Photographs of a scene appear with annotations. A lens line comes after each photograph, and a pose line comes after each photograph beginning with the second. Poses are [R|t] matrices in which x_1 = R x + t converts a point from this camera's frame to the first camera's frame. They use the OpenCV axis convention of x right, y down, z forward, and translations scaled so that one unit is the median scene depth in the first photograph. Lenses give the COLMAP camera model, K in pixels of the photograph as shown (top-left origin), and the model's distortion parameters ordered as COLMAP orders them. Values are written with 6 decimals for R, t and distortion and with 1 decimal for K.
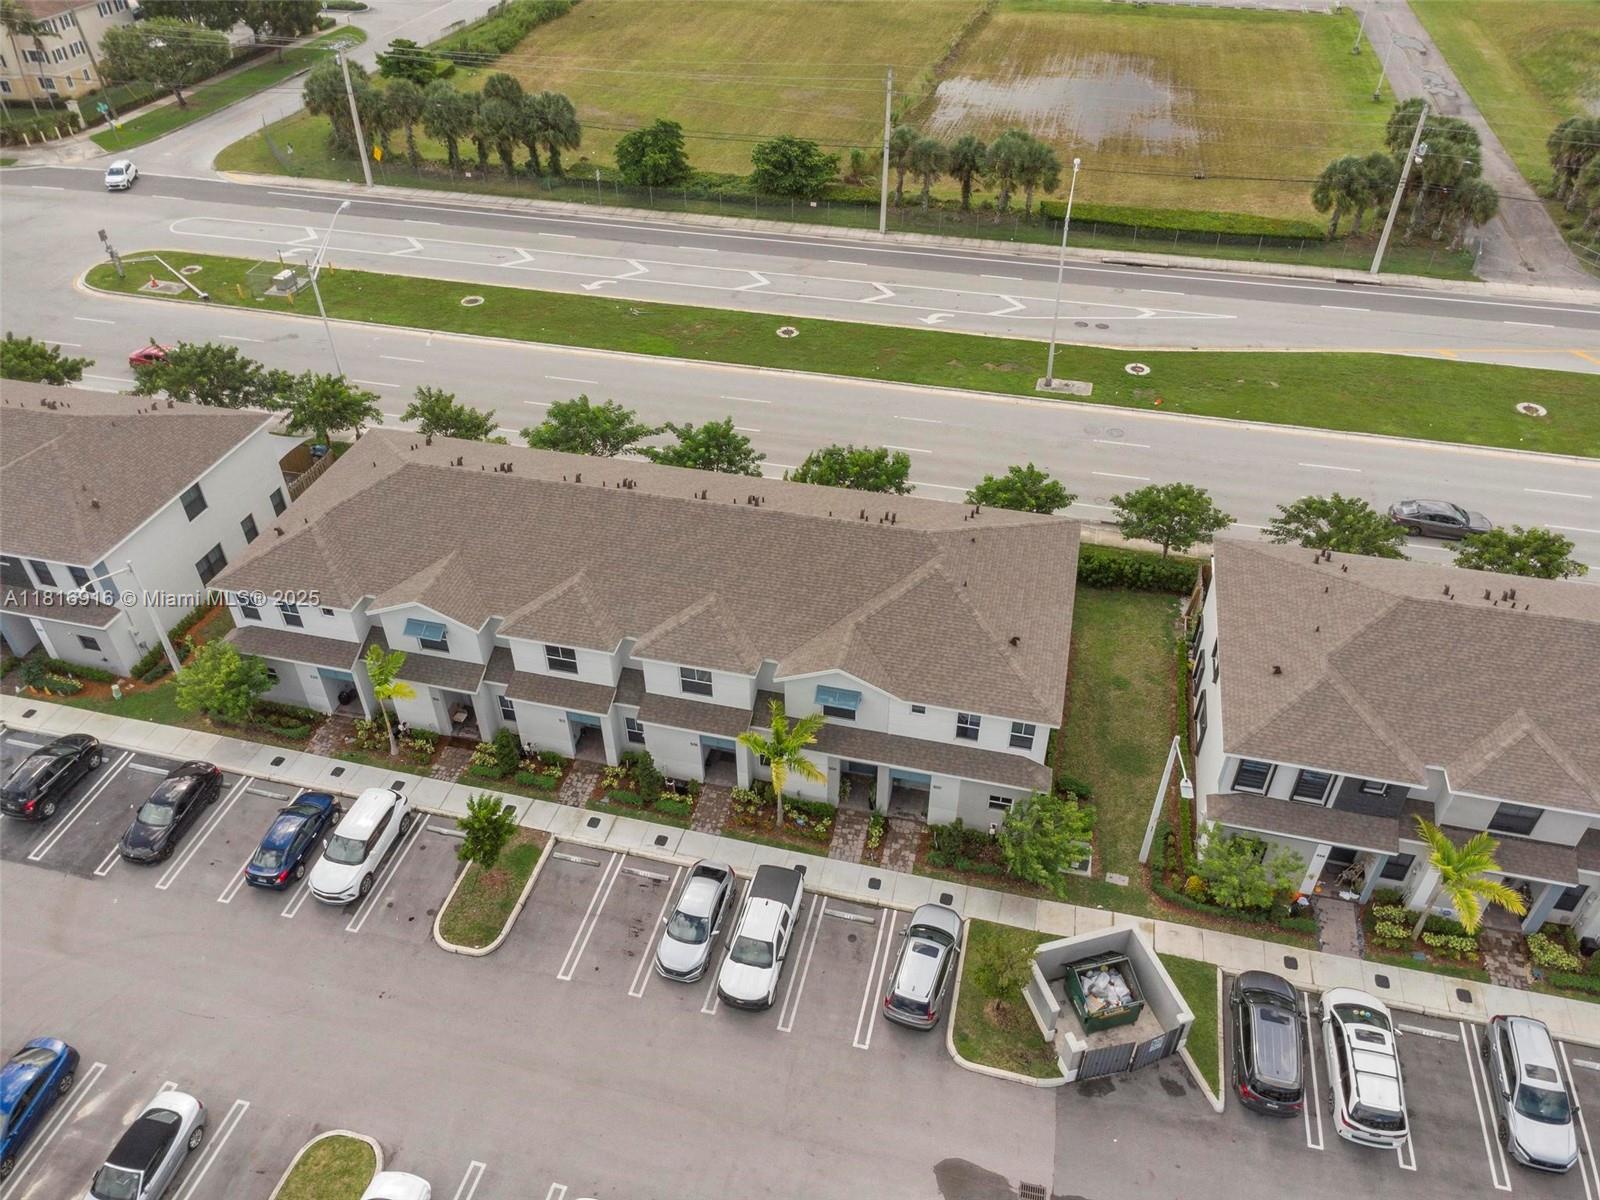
lens RADIAL K [[1156.8, 0, 800.0], [0, 1156.8, 600.0], [0, 0, 1]] dist [0.008496, -0.001046]
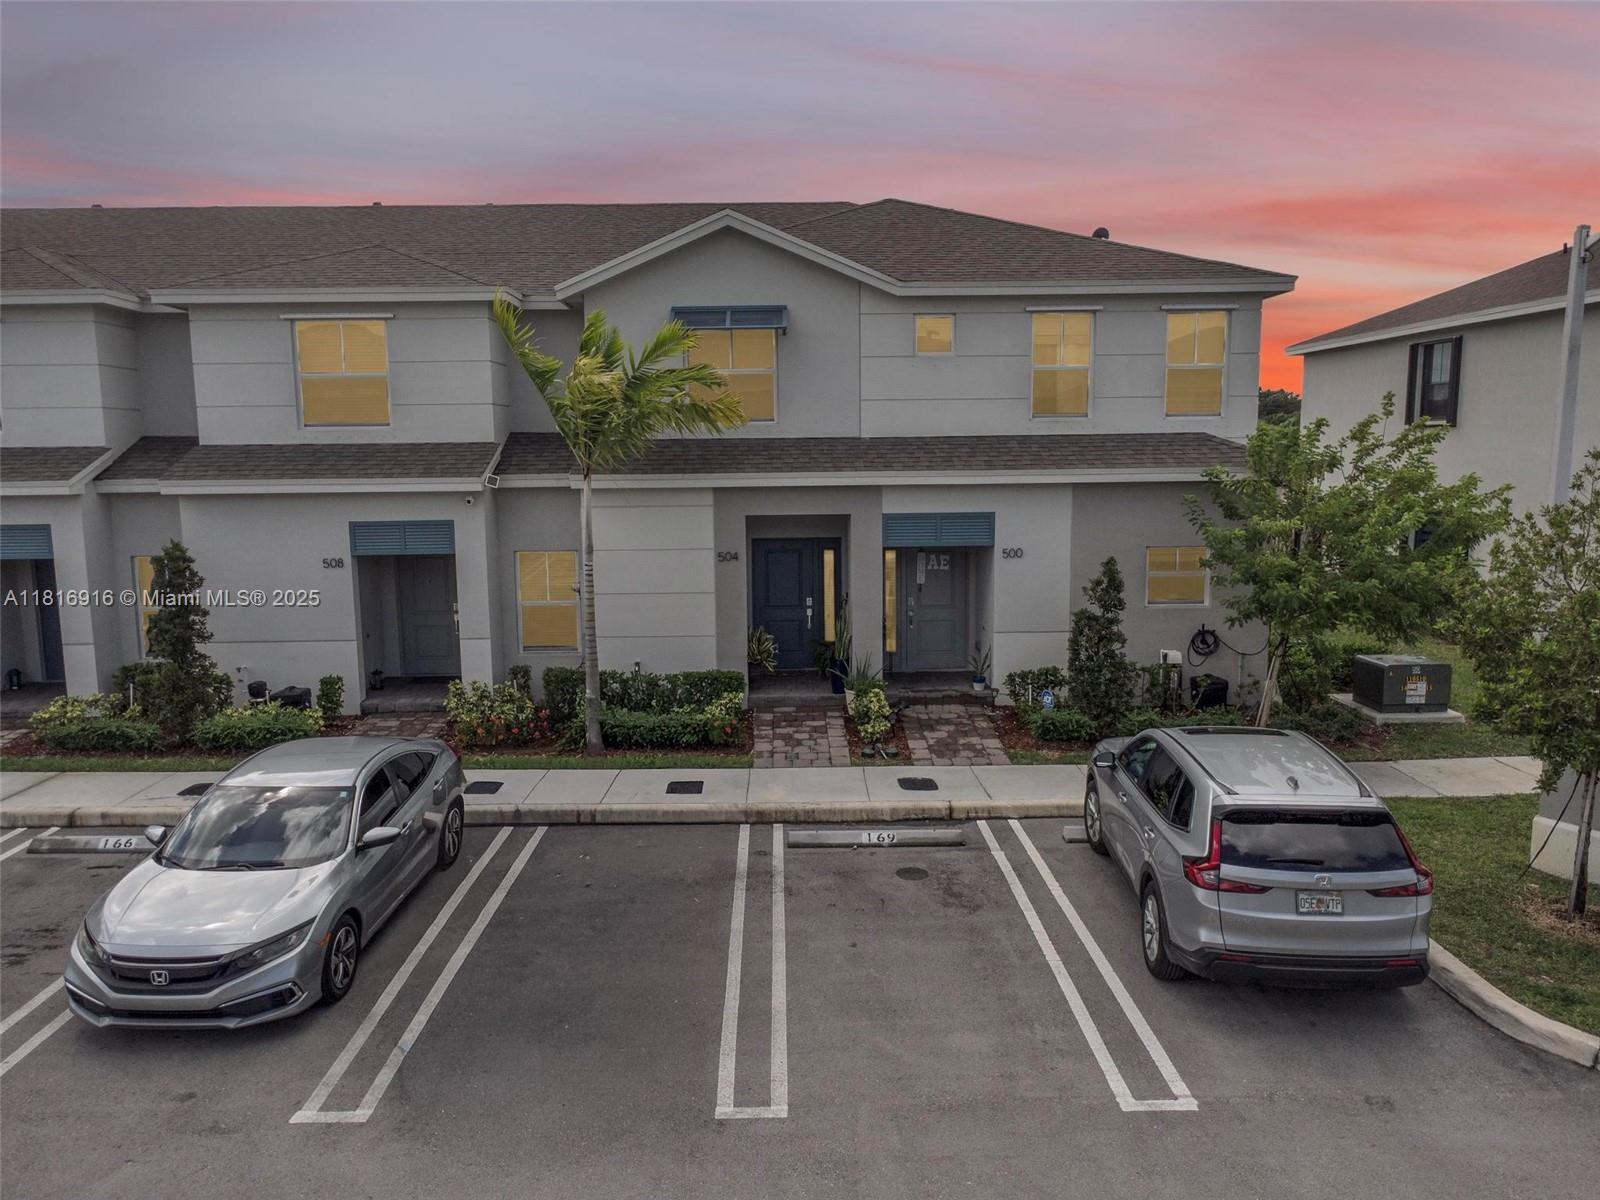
lens RADIAL K [[1156.8, 0, 800.0], [0, 1156.8, 600.0], [0, 0, 1]] dist [0.008496, -0.001046]
pose [[0.966068, -0.040976, 0.255018, -0.045213], [0.167087, 0.852062, -0.496056, 0.348075], [-0.196965, 0.521834, 0.829996, 0.702447]]
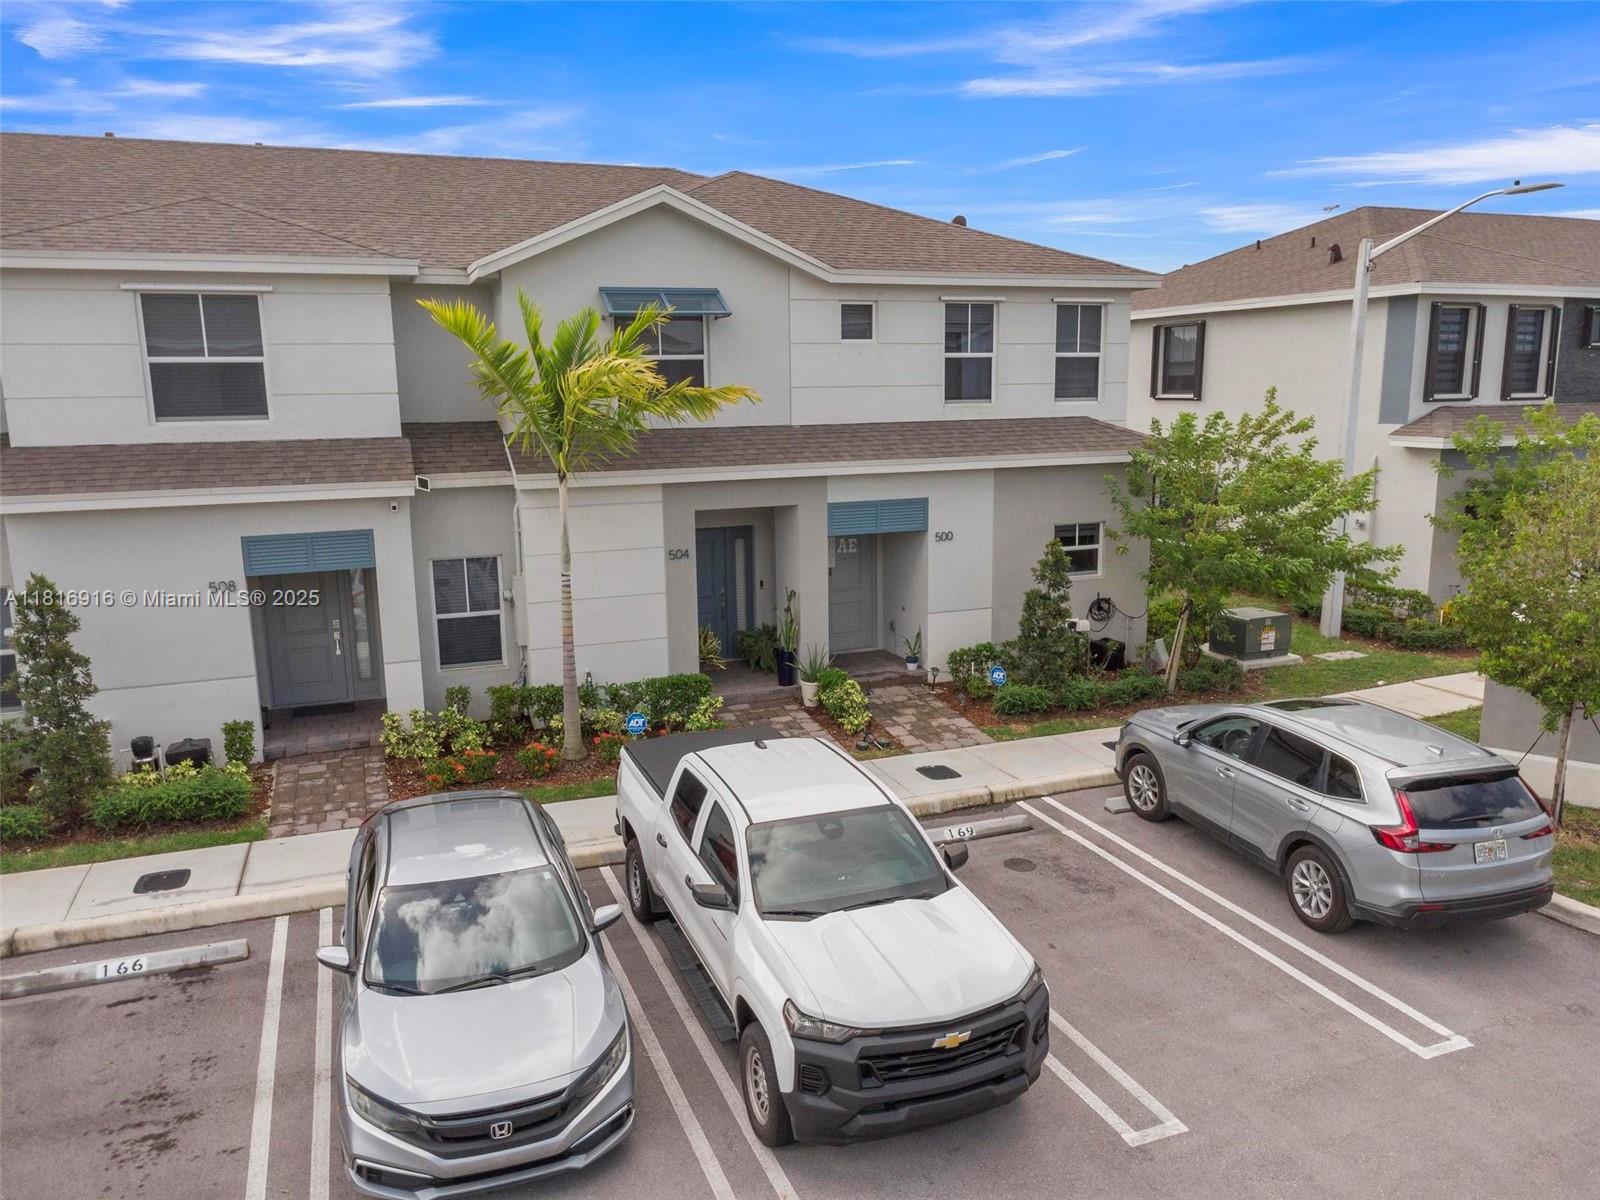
lens RADIAL K [[1156.8, 0, 800.0], [0, 1156.8, 600.0], [0, 0, 1]] dist [0.008496, -0.001046]
pose [[0.815950, -0.112979, 0.566976, -0.144959], [0.370158, 0.855431, -0.362245, 0.301915], [-0.444083, 0.505444, 0.739808, 0.736651]]
